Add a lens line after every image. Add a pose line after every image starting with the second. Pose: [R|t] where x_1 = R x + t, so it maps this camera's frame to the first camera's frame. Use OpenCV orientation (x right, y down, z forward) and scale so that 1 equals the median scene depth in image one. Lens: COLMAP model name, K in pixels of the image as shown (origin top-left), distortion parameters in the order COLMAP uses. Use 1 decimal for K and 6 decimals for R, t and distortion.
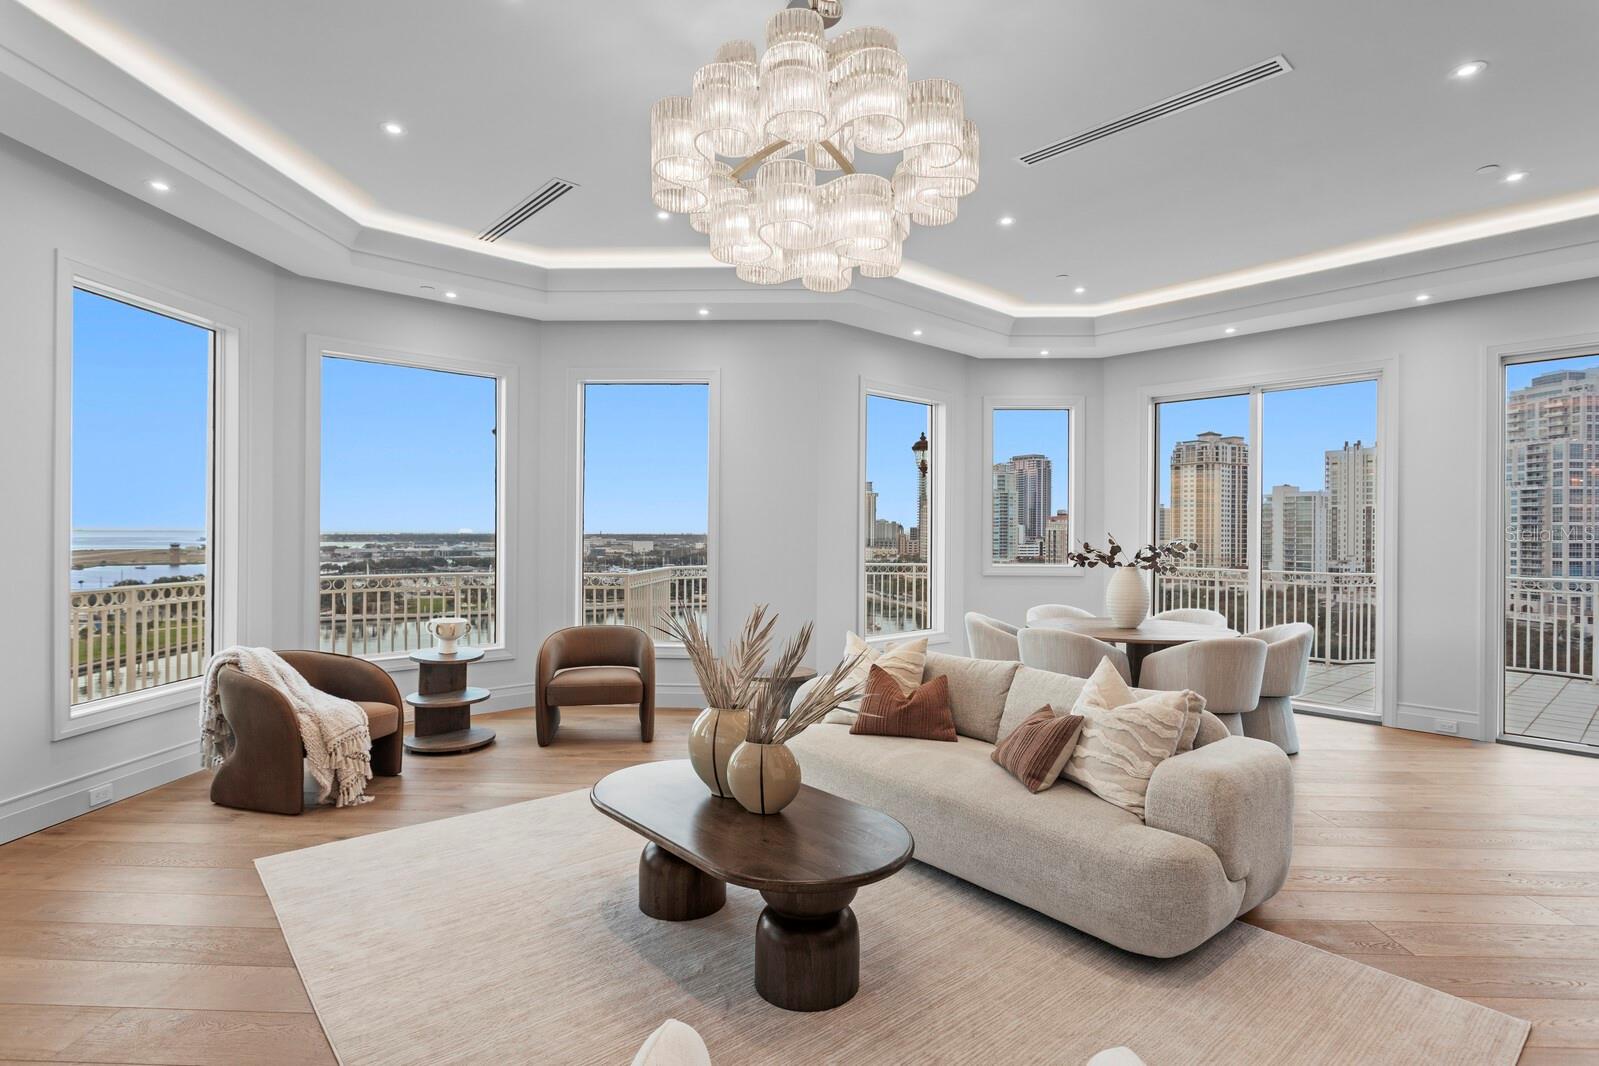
lens RADIAL K [[805.9, 0, 797.8], [0, 805.9, 524.2], [0, 0, 1]] dist [0.000555, 0.001087]
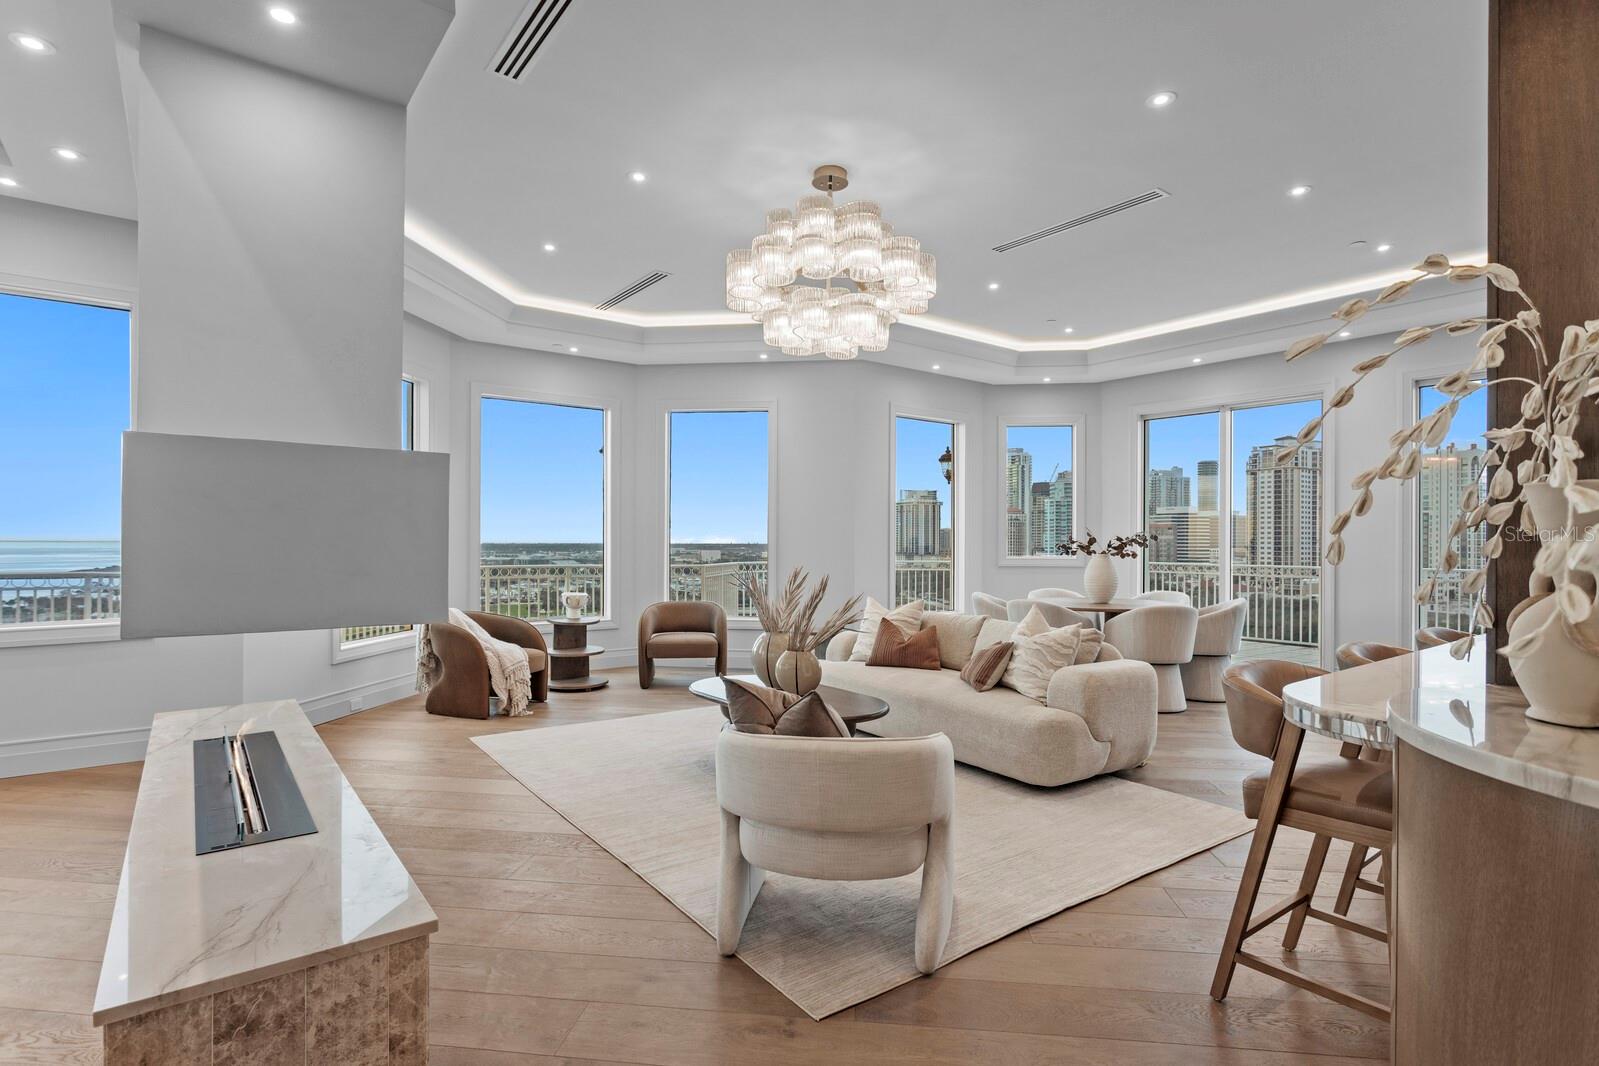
lens RADIAL K [[805.9, 0, 797.8], [0, 805.9, 524.2], [0, 0, 1]] dist [0.000555, 0.001087]
pose [[0.996671, -0.004924, -0.081383, 0.049074], [0.003934, 0.999916, -0.012326, 0.022883], [0.081436, 0.011964, 0.996607, -0.325927]]
